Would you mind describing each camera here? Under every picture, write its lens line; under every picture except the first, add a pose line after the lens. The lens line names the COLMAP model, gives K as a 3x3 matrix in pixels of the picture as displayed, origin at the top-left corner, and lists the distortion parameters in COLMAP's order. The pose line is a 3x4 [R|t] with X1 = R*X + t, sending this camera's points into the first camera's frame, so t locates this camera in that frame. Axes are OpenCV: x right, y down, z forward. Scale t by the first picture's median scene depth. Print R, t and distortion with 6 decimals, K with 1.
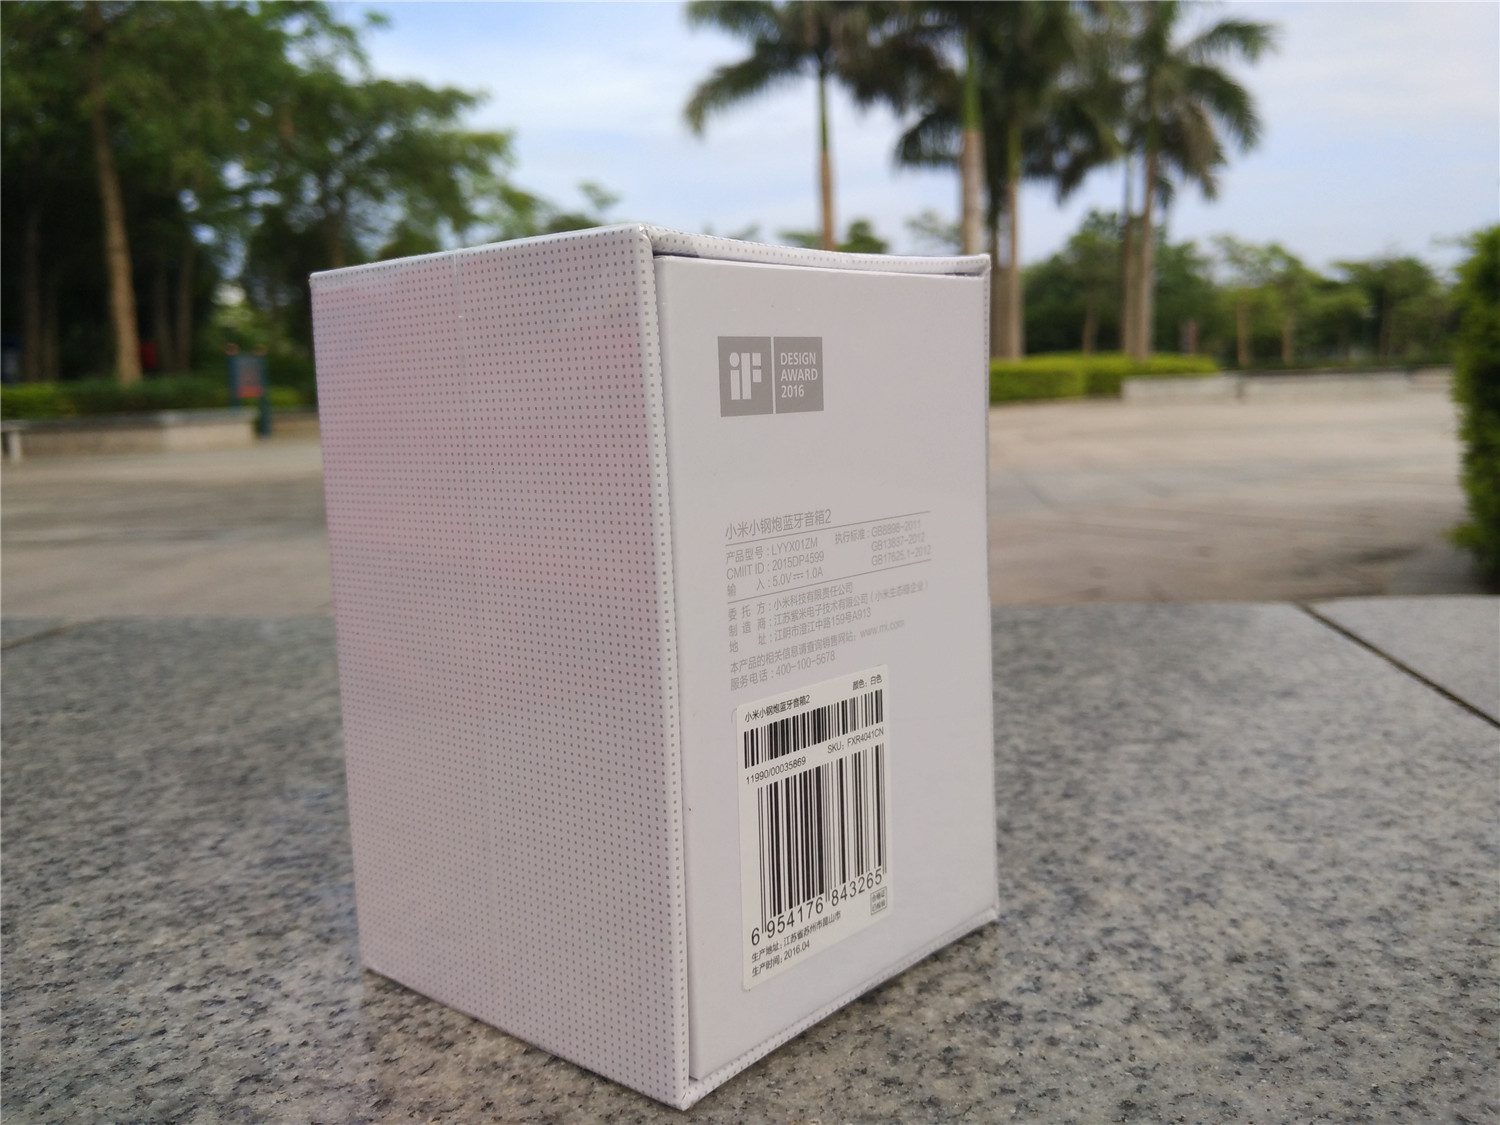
lens RADIAL K [[1332.3, 0, 751.7], [0, 1332.3, 558.2], [0, 0, 1]] dist [-0.048895, 0.024865]
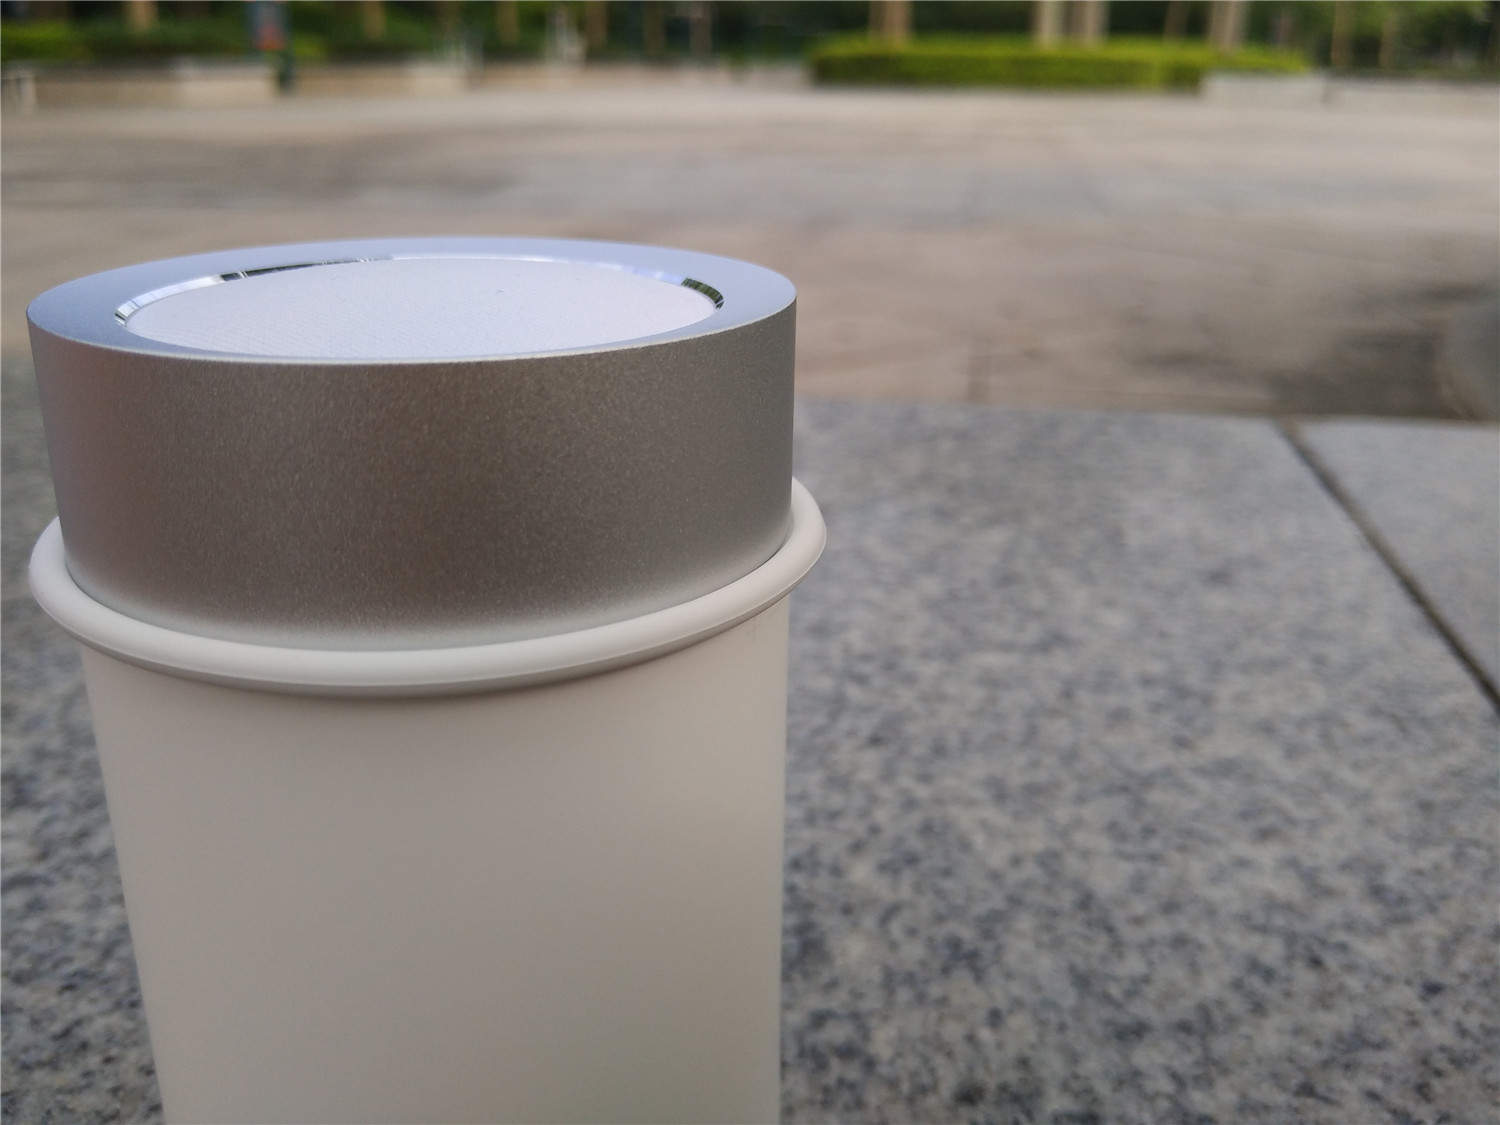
lens RADIAL K [[1367.8, 0, 746.1], [0, 1367.8, 542.8], [0, 0, 1]] dist [-0.068475, 0.026335]
pose [[0.998042, 0.057792, -0.023902, 0.226290], [-0.051293, 0.975078, 0.215850, -0.136259], [0.035781, -0.214202, 0.976134, 0.308642]]
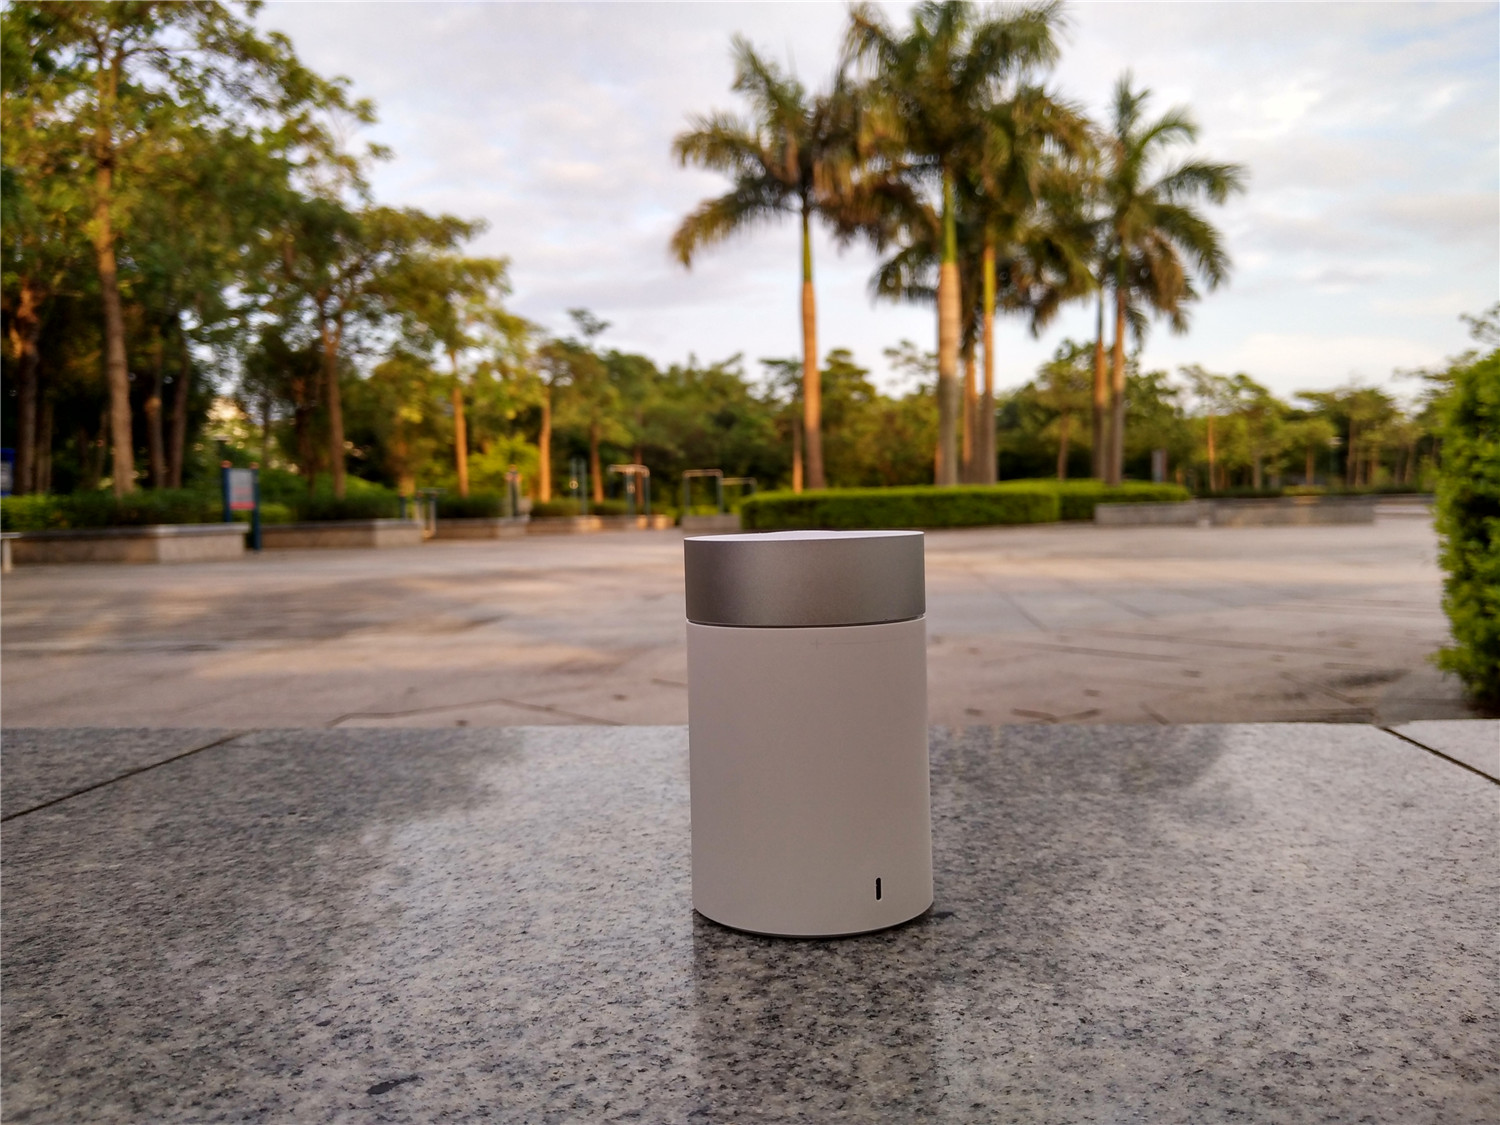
lens RADIAL K [[1314.6, 0, 750.0], [0, 1314.6, 557.3], [0, 0, 1]] dist [-0.025674, 0.002866]
pose [[0.999842, 0.011088, 0.013901, -0.286527], [-0.009792, 0.995885, -0.090092, -0.003363], [-0.014842, 0.089941, 0.995836, -0.194832]]
